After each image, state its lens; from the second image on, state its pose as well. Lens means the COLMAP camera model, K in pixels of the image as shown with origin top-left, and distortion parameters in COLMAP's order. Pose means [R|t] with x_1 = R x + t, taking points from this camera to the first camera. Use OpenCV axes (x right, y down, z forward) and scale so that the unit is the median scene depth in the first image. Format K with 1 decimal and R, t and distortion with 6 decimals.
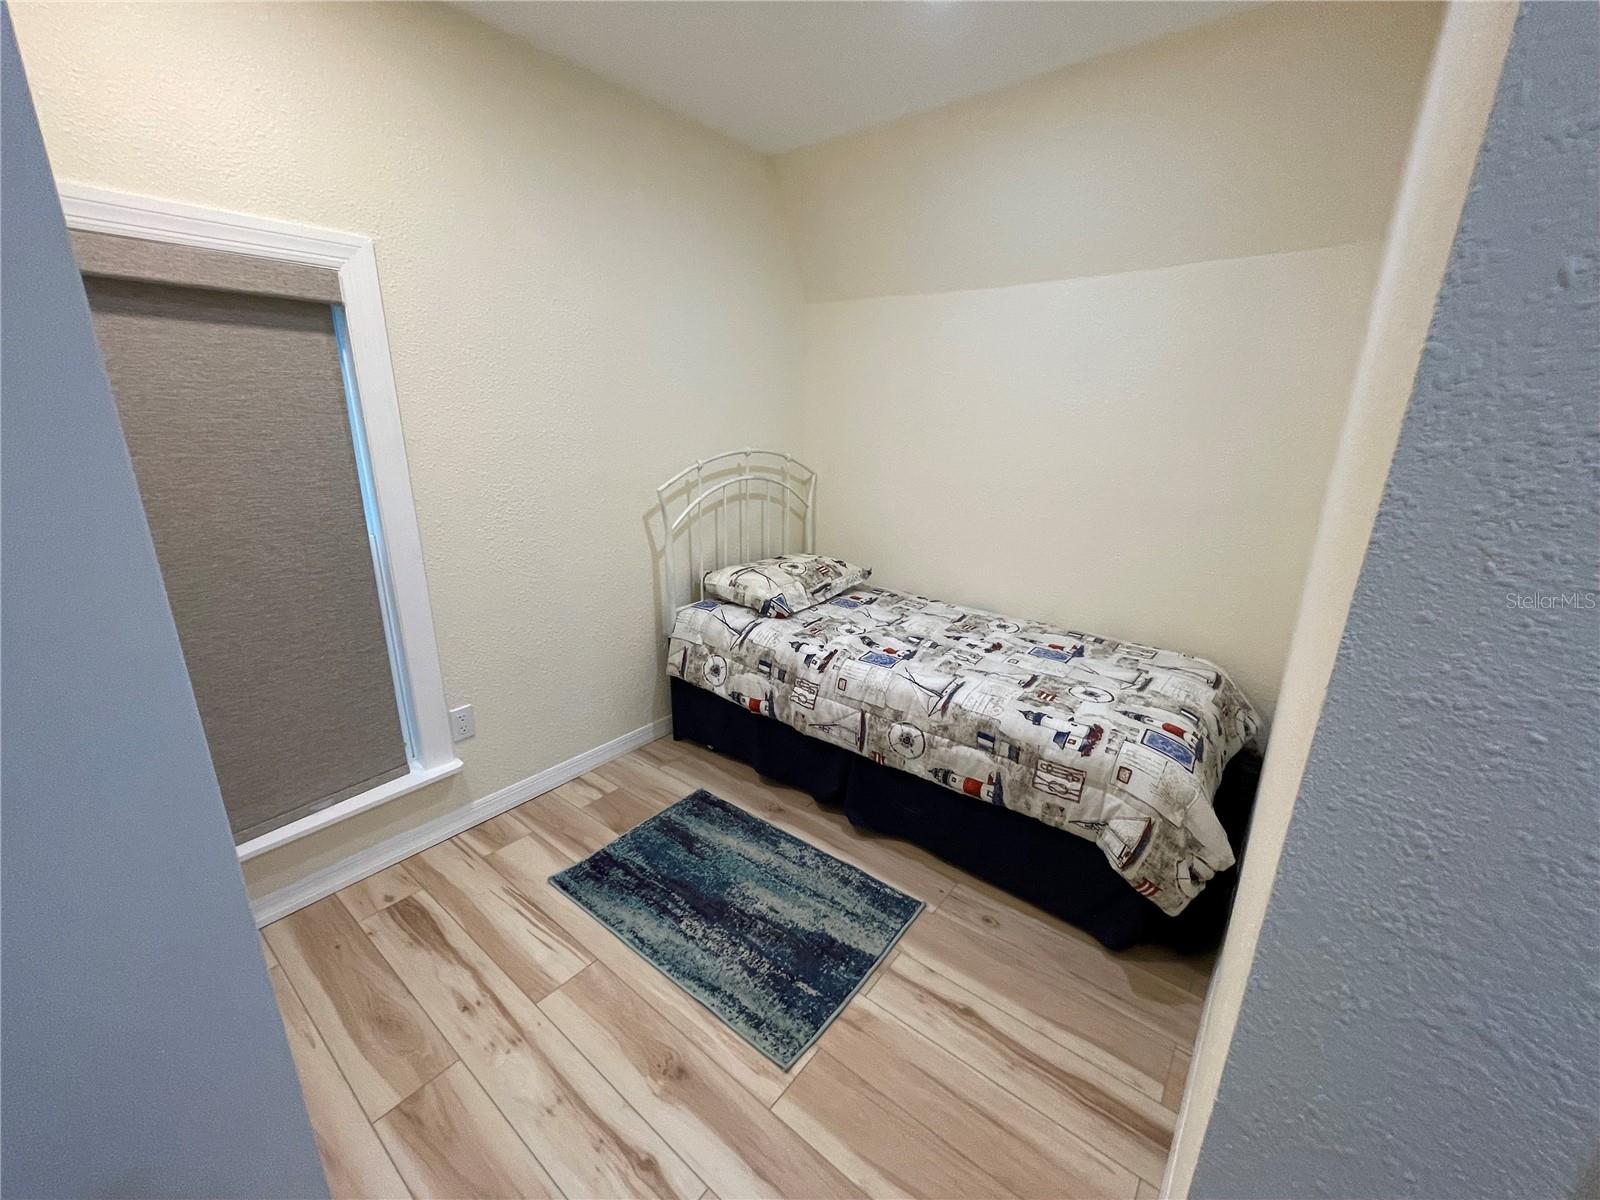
lens RADIAL K [[644.8, 0, 800.0], [0, 644.8, 600.0], [0, 0, 1]] dist [-0.001510, -0.000557]
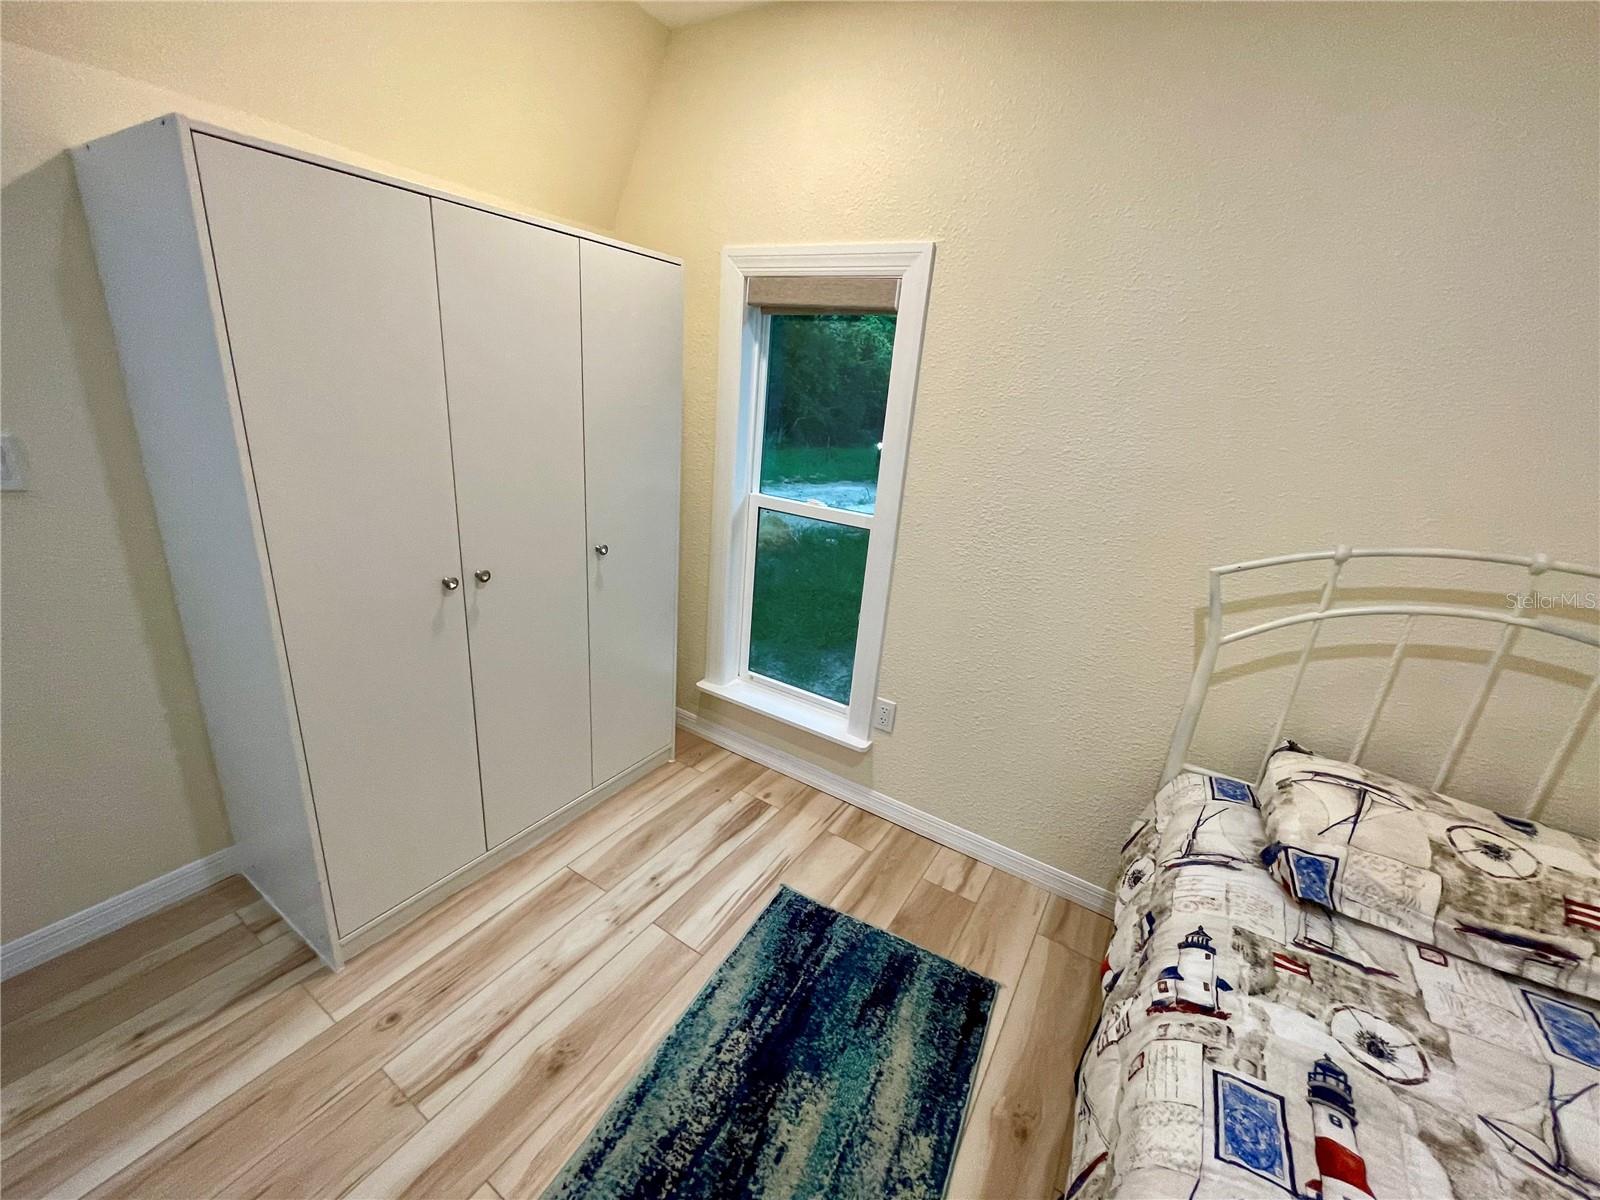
lens RADIAL K [[646.9, 0, 800.0], [0, 646.9, 600.0], [0, 0, 1]] dist [-0.000740, 0.019278]
pose [[0.195702, 0.354808, -0.914227, 0.353997], [-0.354733, 0.894738, 0.271309, -0.227962], [0.914257, 0.271210, 0.300964, 0.571251]]
